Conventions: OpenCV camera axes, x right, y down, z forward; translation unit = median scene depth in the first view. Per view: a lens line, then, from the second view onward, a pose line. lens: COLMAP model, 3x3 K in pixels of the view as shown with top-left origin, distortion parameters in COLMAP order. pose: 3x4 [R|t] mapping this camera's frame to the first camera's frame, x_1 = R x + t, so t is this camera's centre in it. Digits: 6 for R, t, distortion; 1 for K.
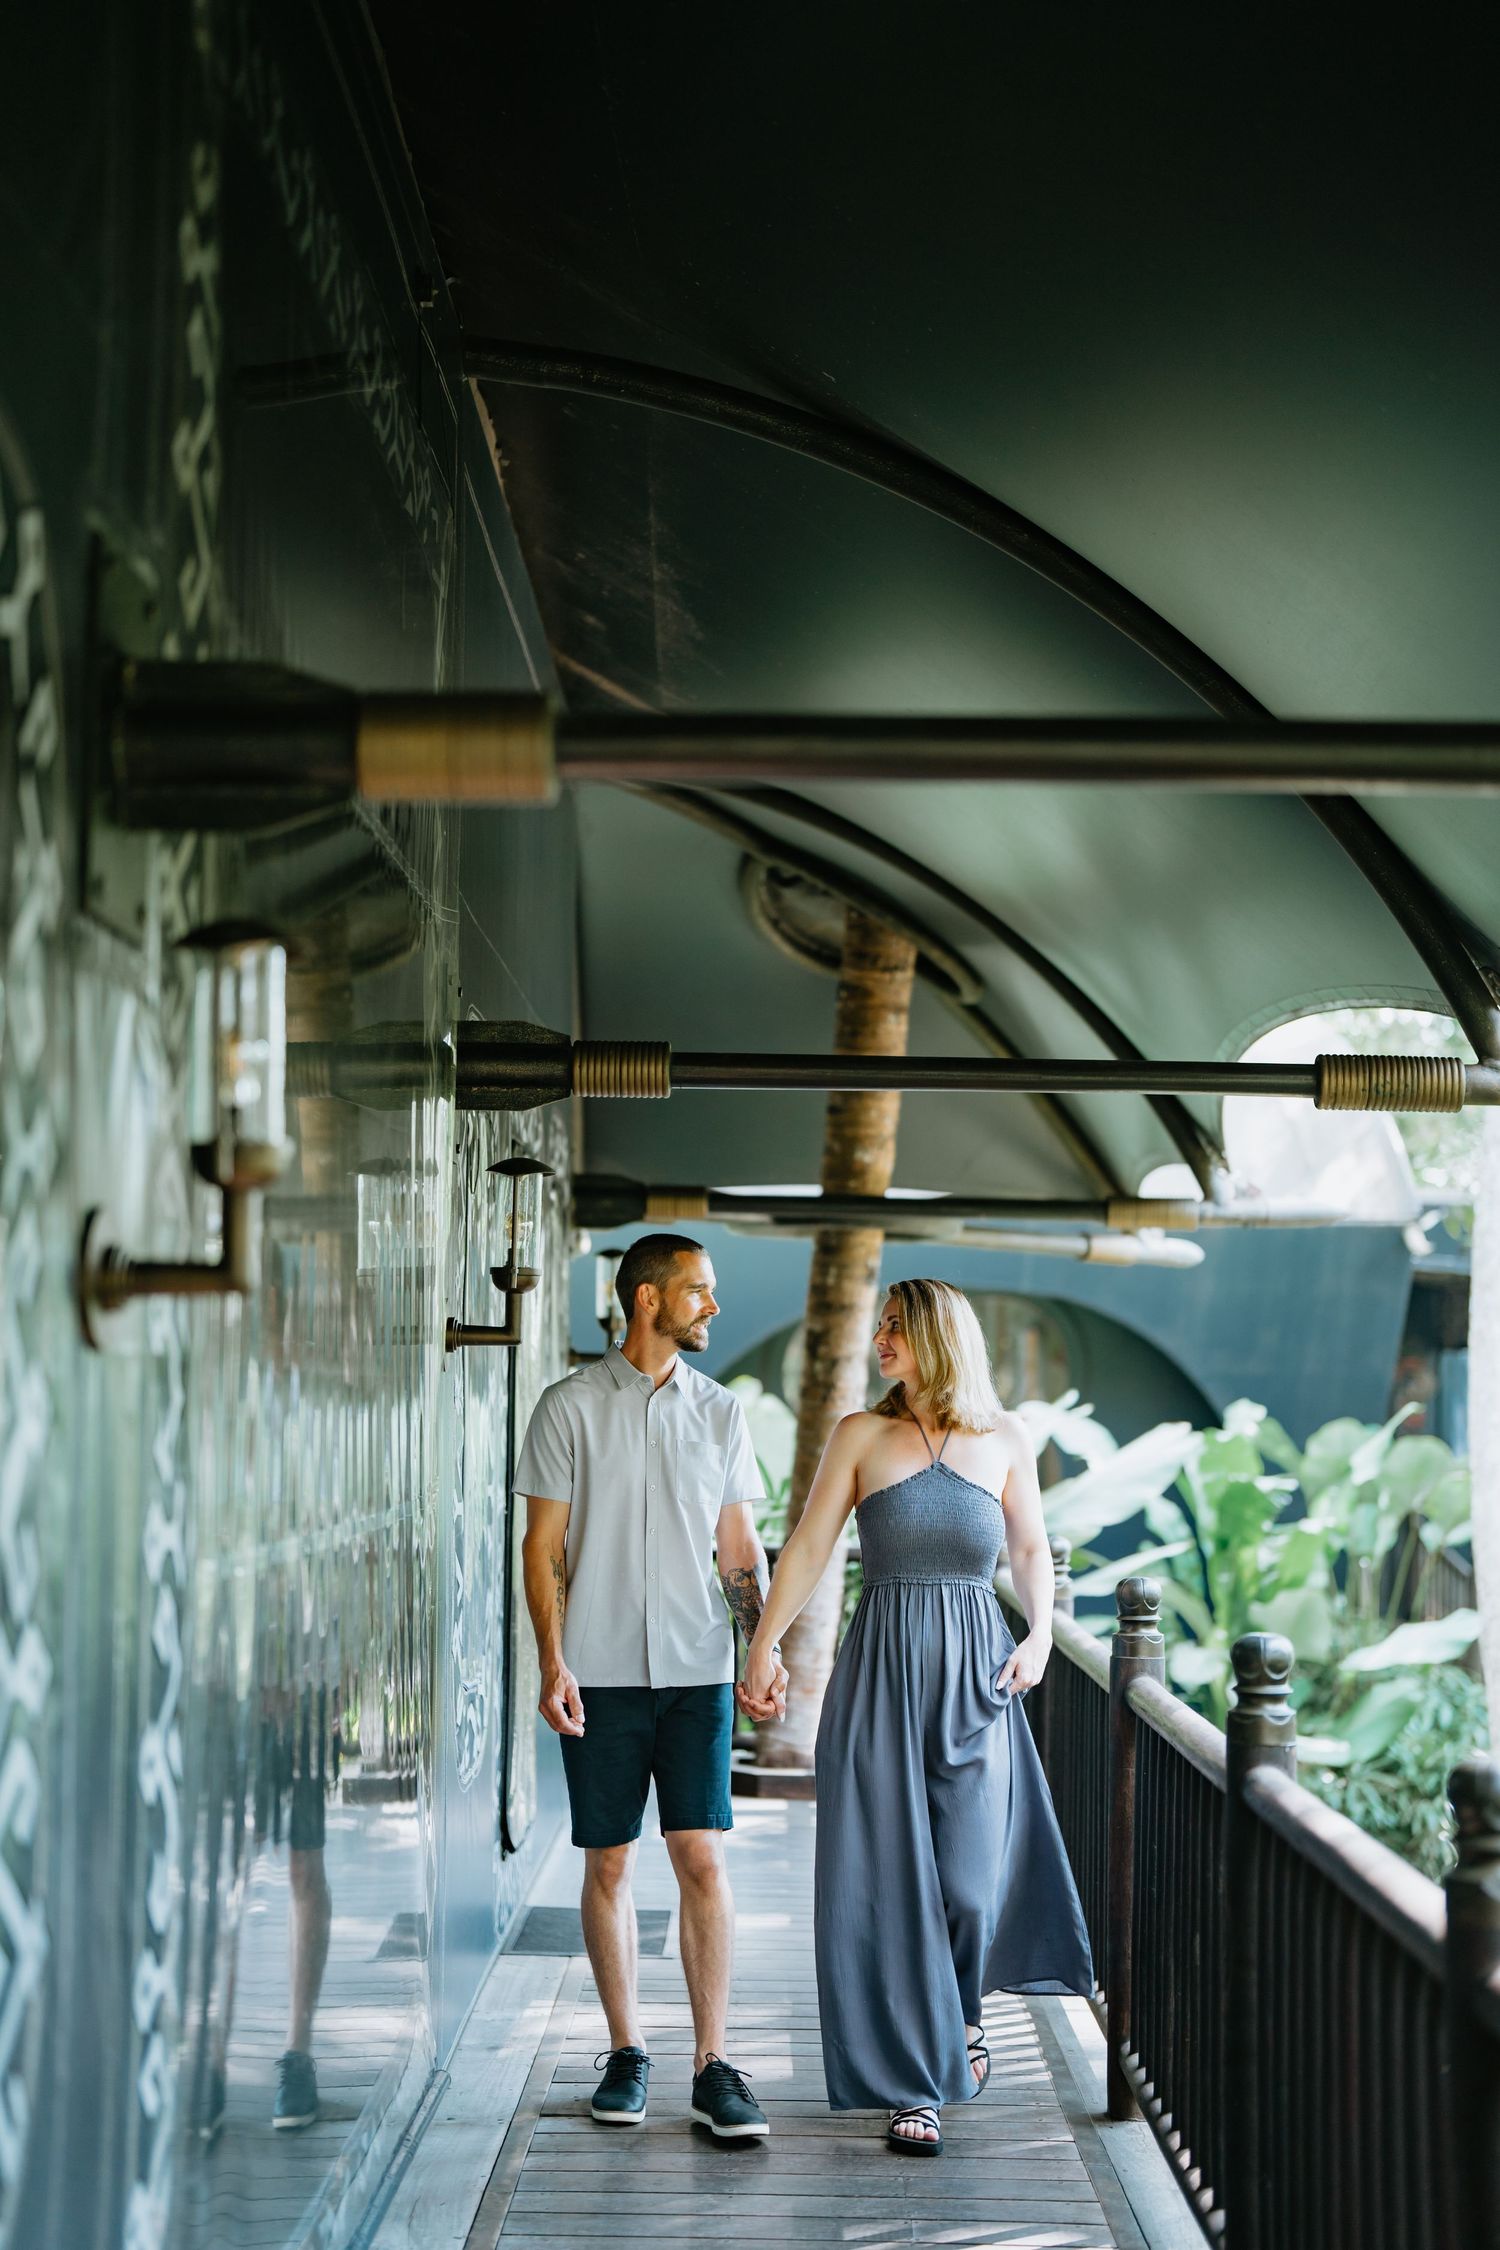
lens RADIAL K [[3116.6, 0, 750.0], [0, 3116.6, 1125.0], [0, 0, 1]] dist [-0.123136, 0.944032]
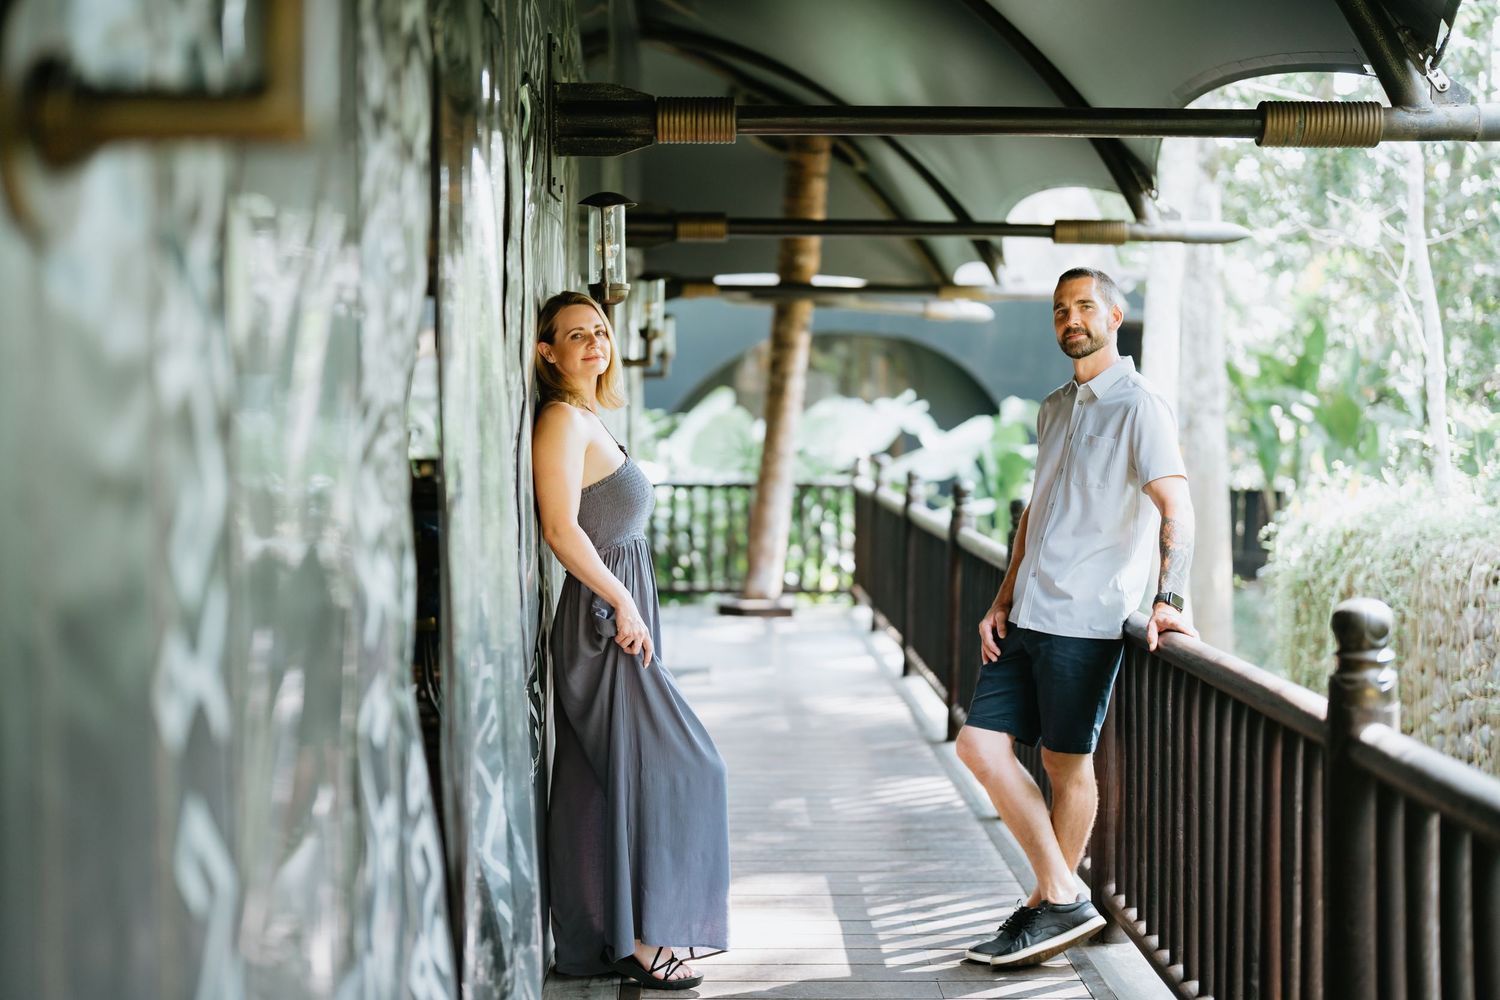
lens RADIAL K [[2077.8, 0, 750.0], [0, 2077.8, 500.0], [0, 0, 1]] dist [-0.123136, 0.944032]
pose [[0.999485, -0.009716, 0.030569, -0.030380], [0.005543, 0.991003, 0.133727, -0.012778], [-0.031593, -0.133489, 0.990547, -0.185674]]
